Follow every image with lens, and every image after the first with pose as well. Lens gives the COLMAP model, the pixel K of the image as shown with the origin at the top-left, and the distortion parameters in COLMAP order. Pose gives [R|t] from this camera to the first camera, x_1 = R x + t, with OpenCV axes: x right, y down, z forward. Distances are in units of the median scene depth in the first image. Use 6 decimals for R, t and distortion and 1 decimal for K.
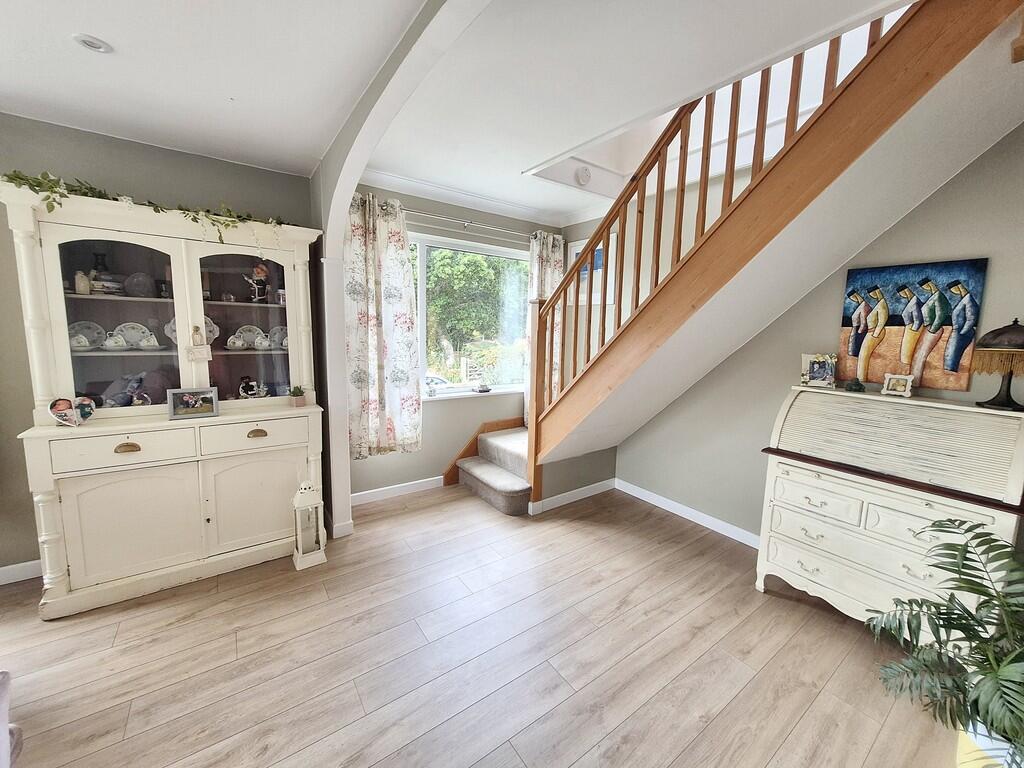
lens RADIAL K [[400.9, 0, 515.6], [0, 400.9, 382.5], [0, 0, 1]] dist [0.005981, -0.001883]
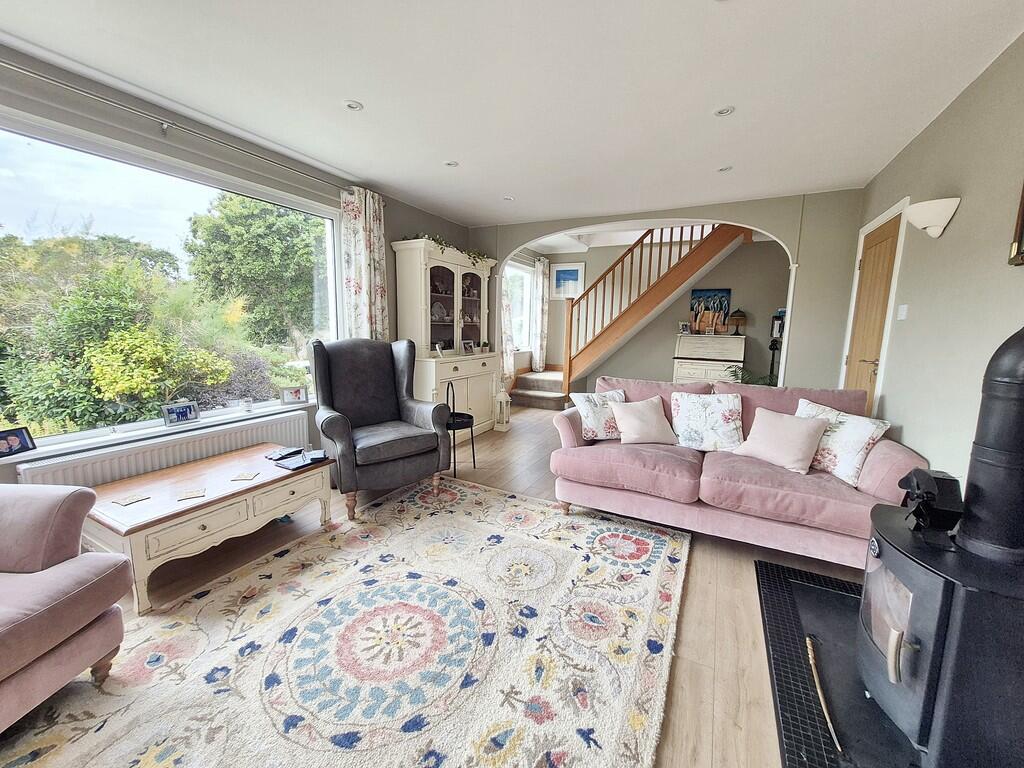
lens RADIAL K [[400.9, 0, 515.0], [0, 400.9, 378.8], [0, 0, 1]] dist [0.005981, -0.001883]
pose [[0.891557, -0.071347, 0.447254, -1.547818], [0.065324, 0.997446, 0.028898, 0.166752], [-0.448173, 0.003452, 0.893940, -0.914680]]
